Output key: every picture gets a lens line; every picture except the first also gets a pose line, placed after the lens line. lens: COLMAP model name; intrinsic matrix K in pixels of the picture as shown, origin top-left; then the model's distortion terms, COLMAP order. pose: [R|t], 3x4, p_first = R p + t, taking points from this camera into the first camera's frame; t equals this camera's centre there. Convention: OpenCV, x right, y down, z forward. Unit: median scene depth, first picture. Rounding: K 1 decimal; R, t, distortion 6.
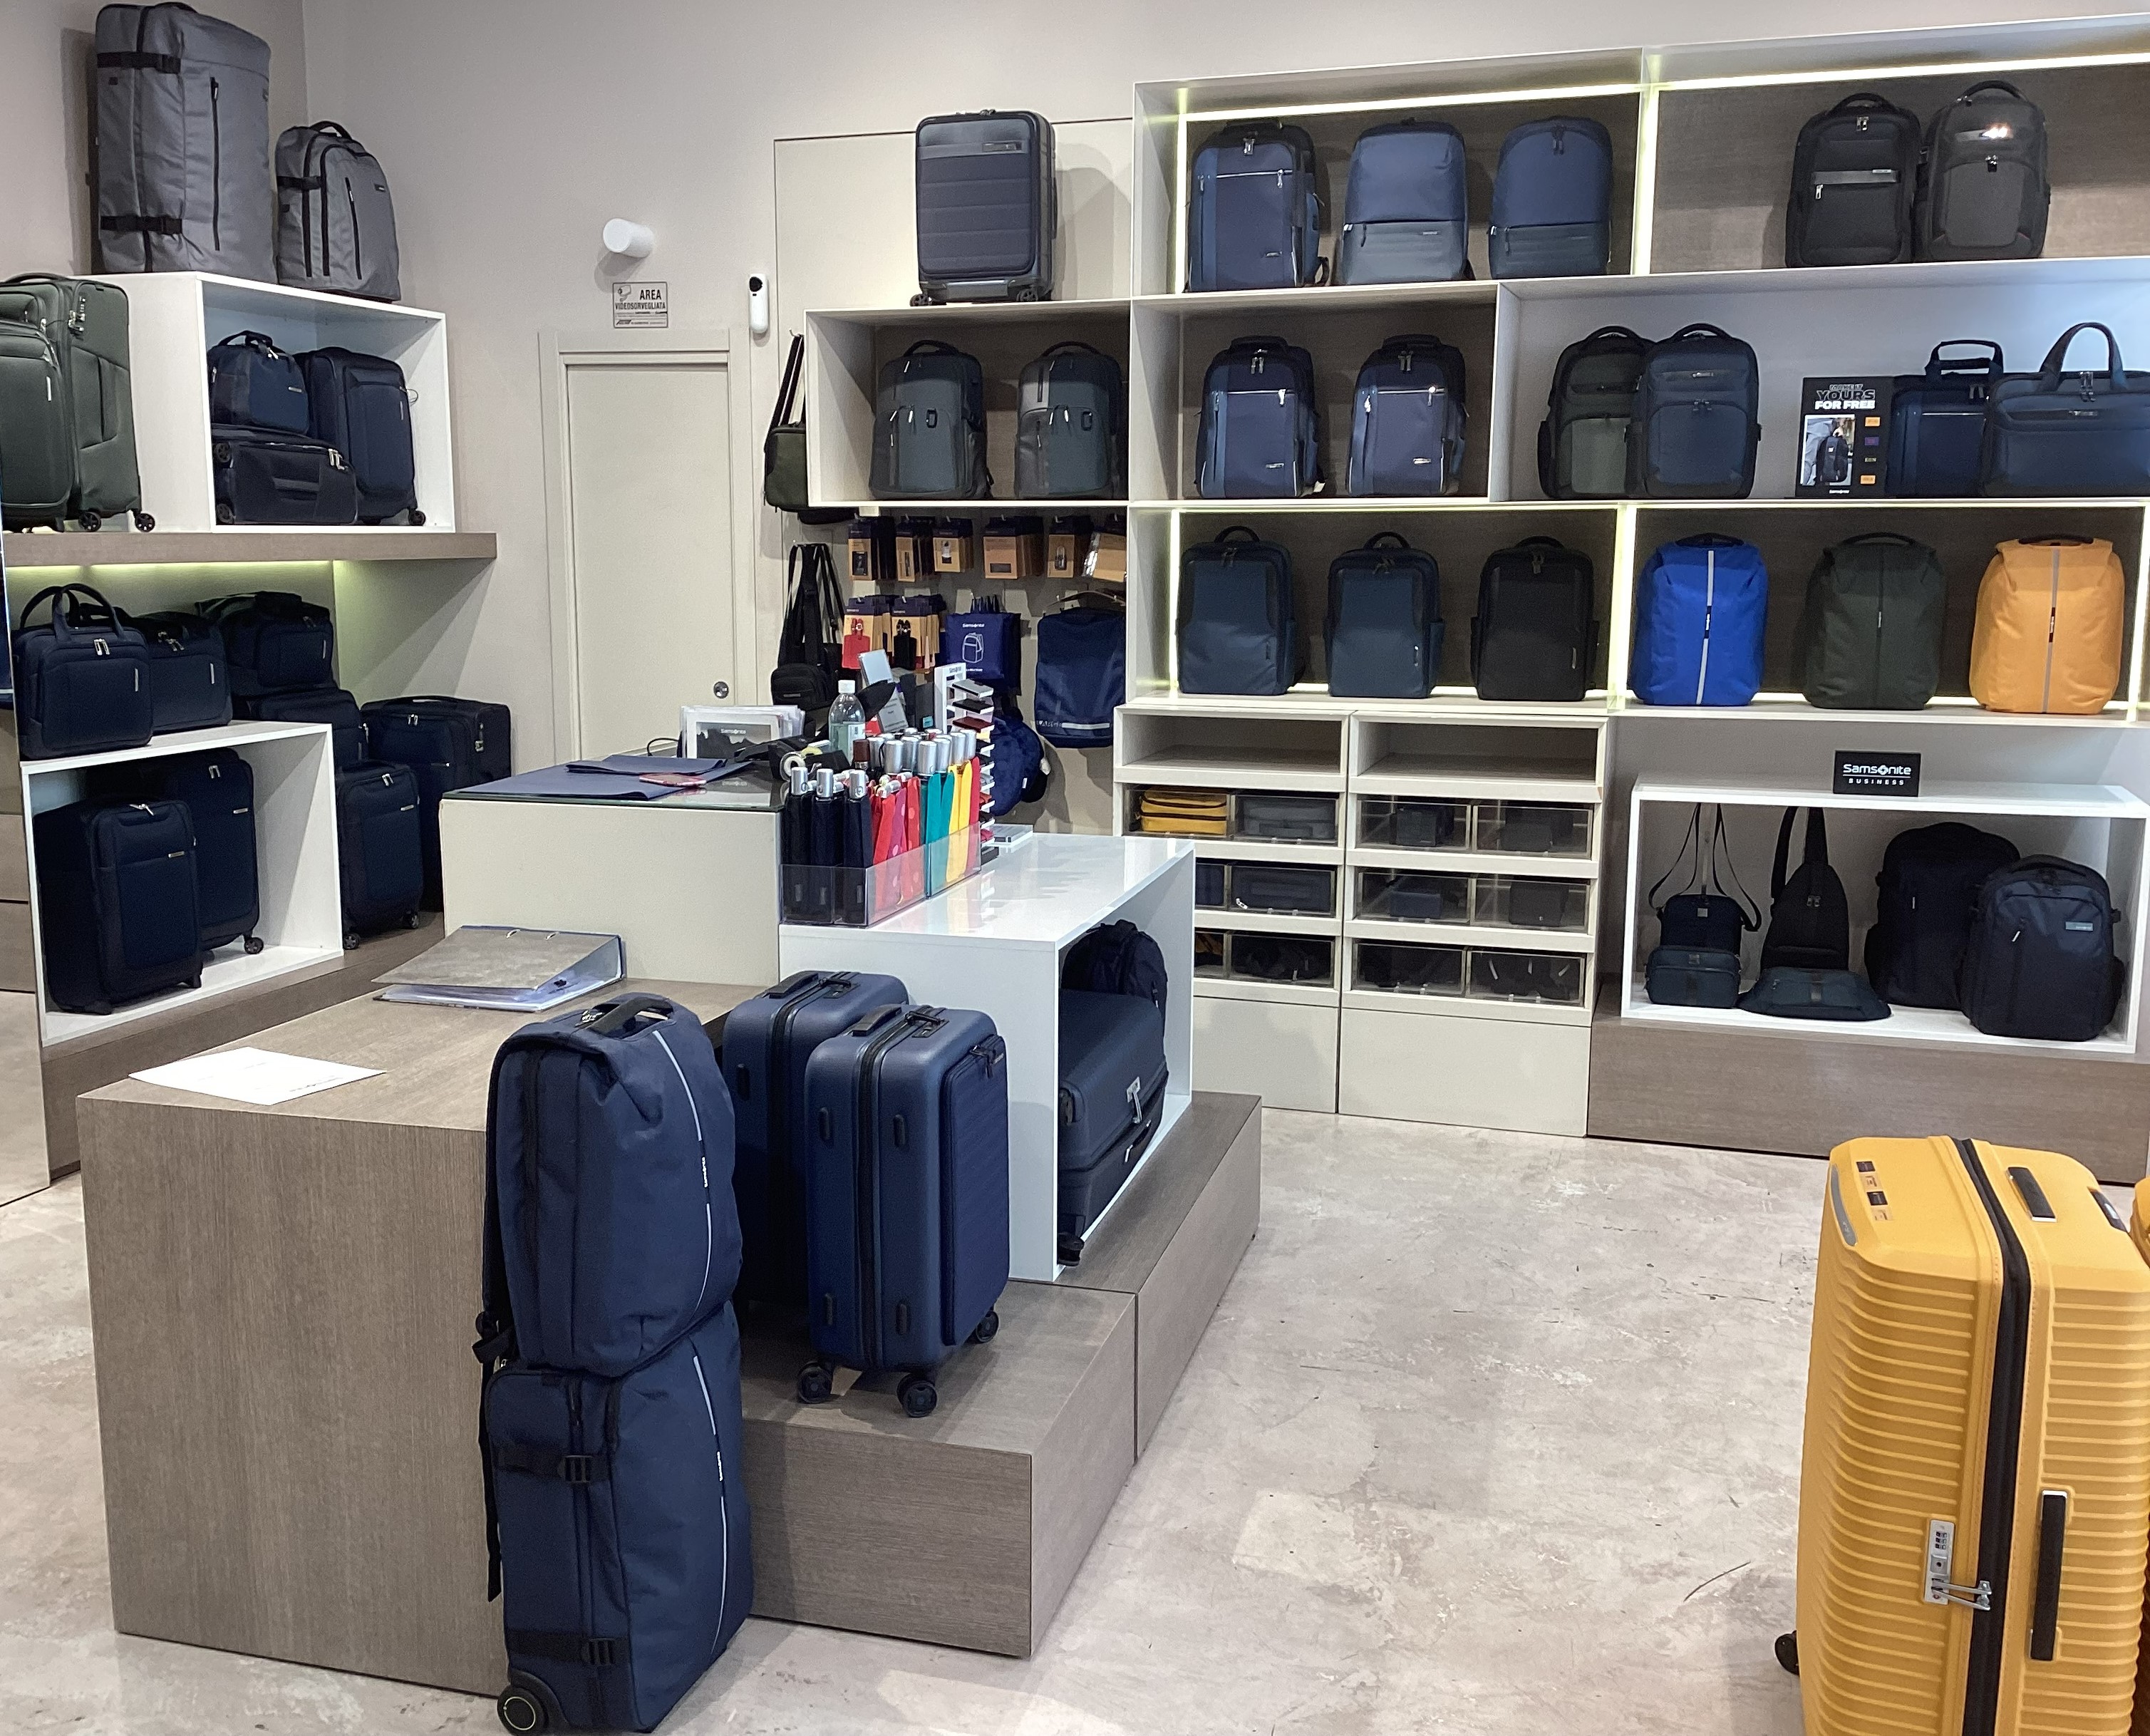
lens RADIAL K [[2119.2, 0, 972.8], [0, 2119.2, 865.7], [0, 0, 1]] dist [0.139590, -0.288188]
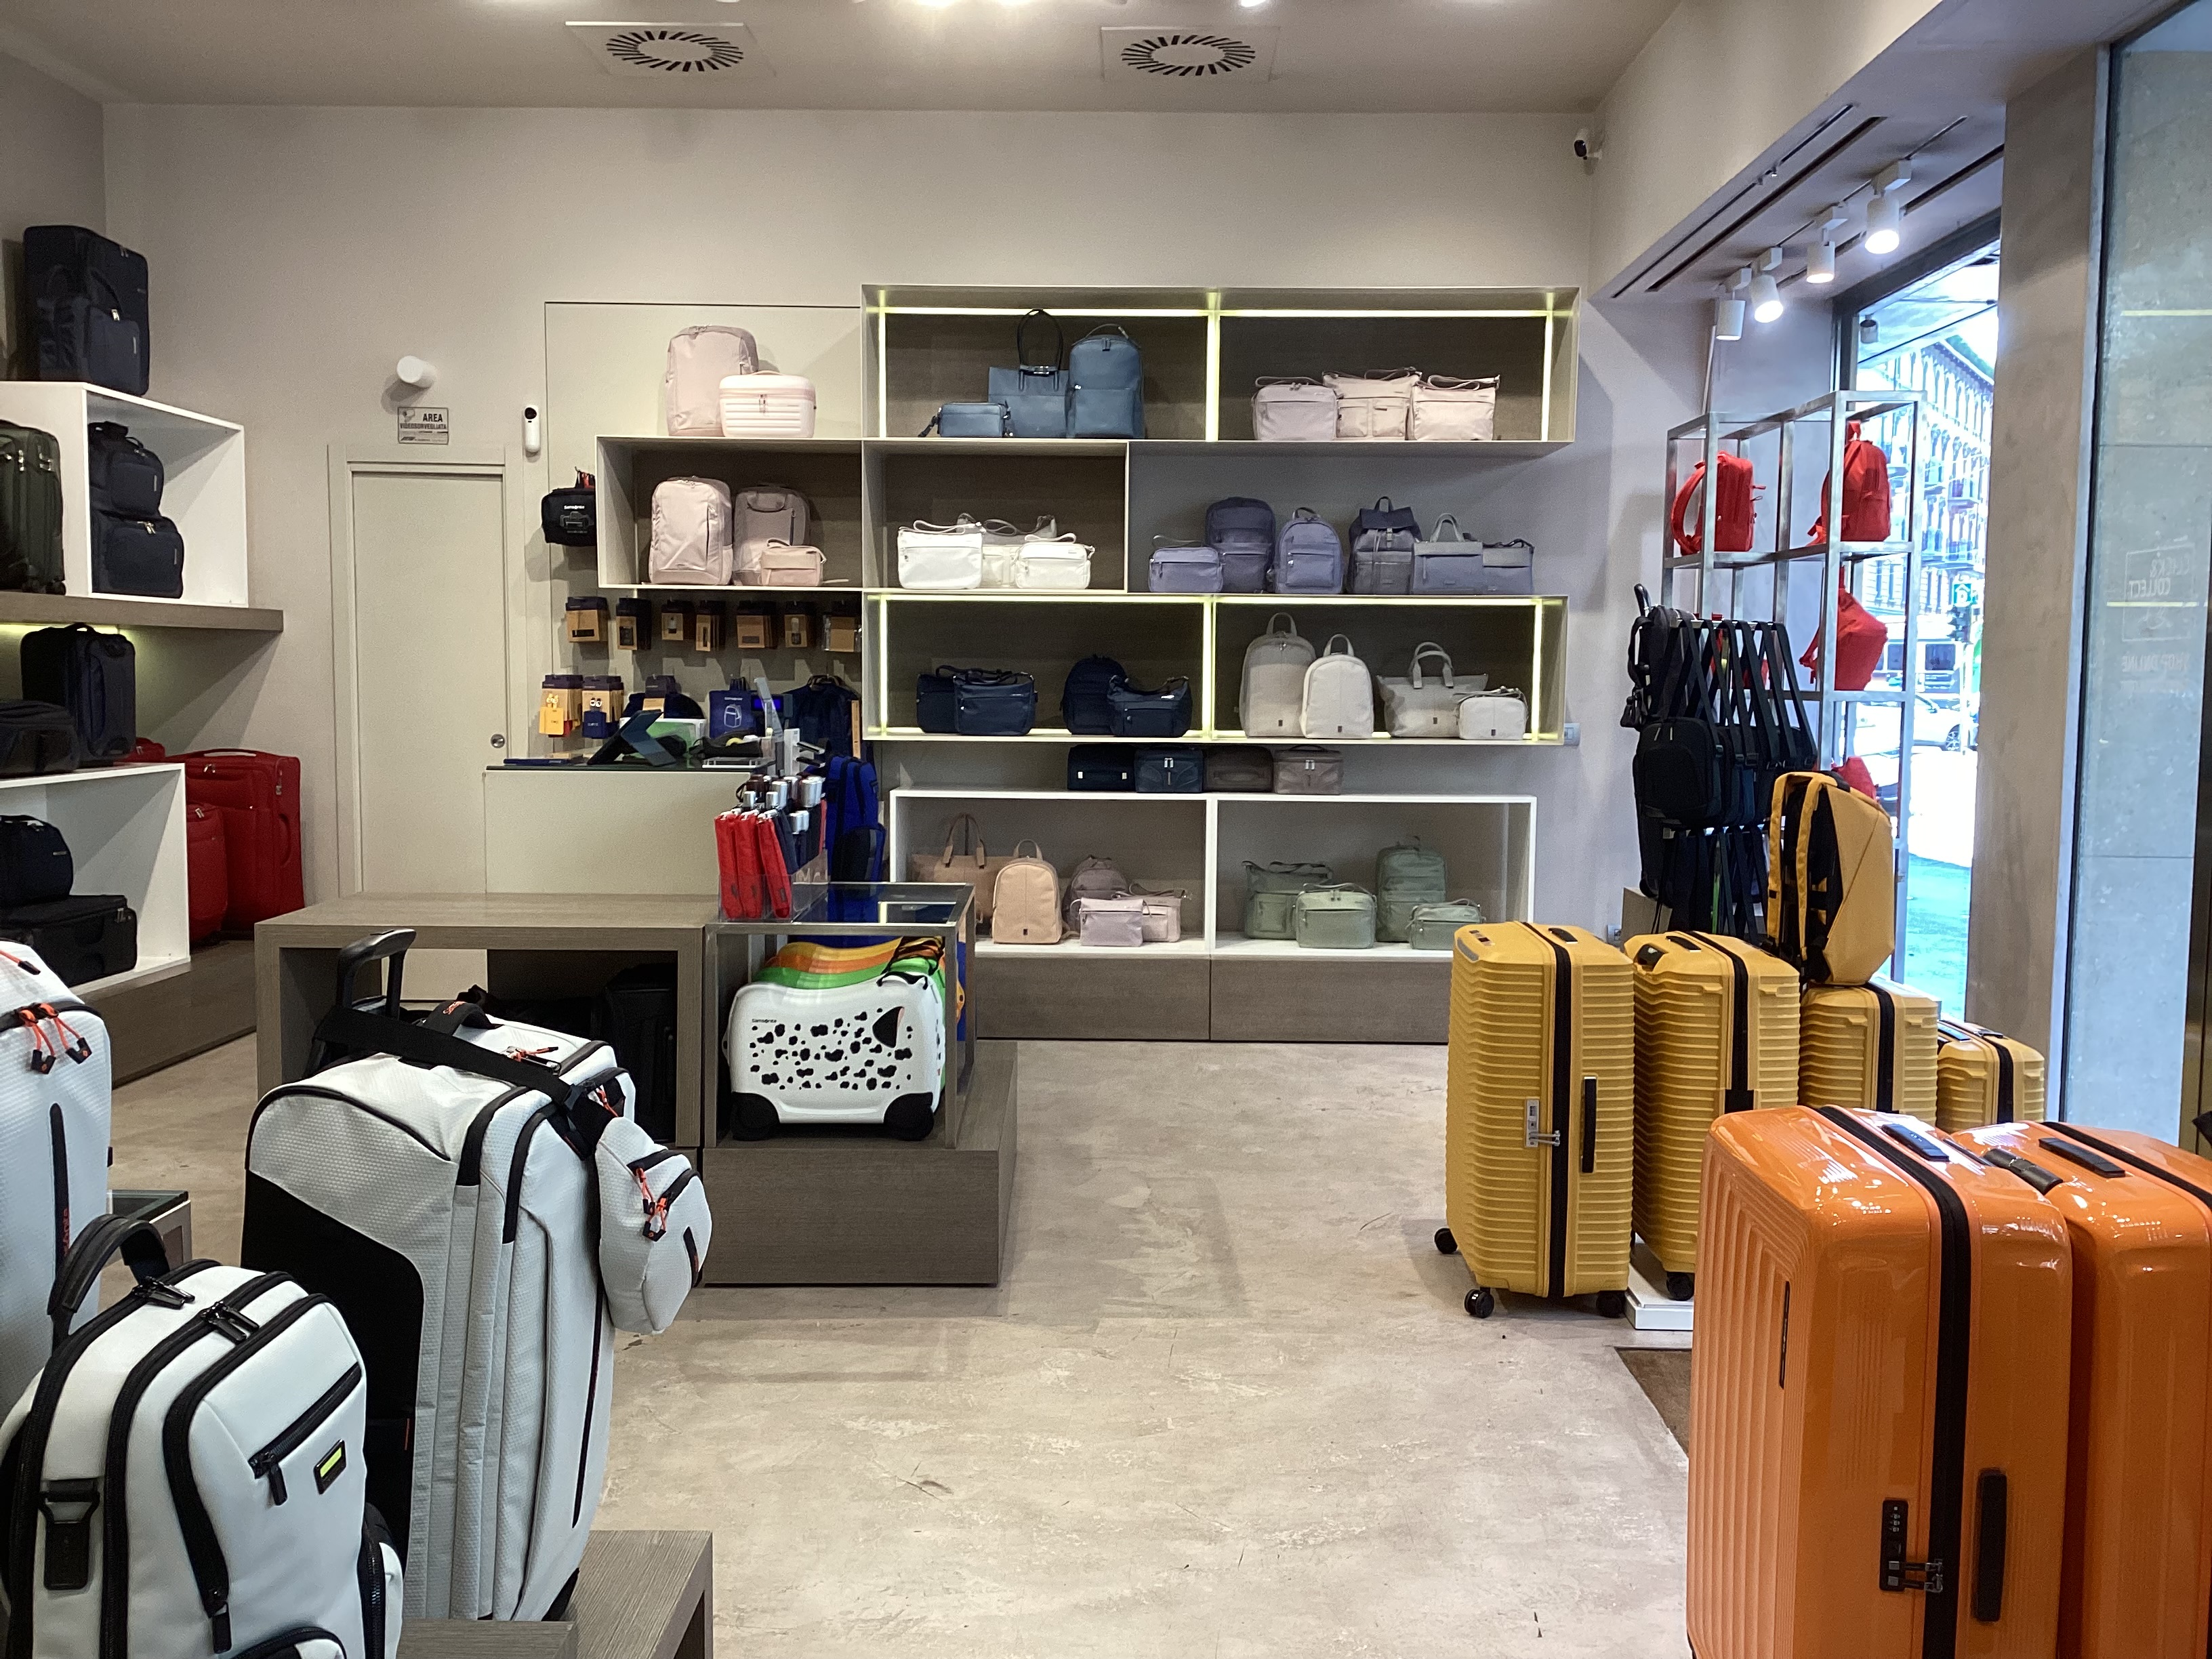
lens RADIAL K [[1986.8, 0, 1113.8], [0, 1986.8, 835.6], [0, 0, 1]] dist [0.104075, -0.176997]
pose [[0.948277, -0.017955, 0.316935, -0.191543], [0.041275, 0.996898, -0.067017, 0.079573], [-0.314749, 0.076632, 0.946077, -0.234211]]
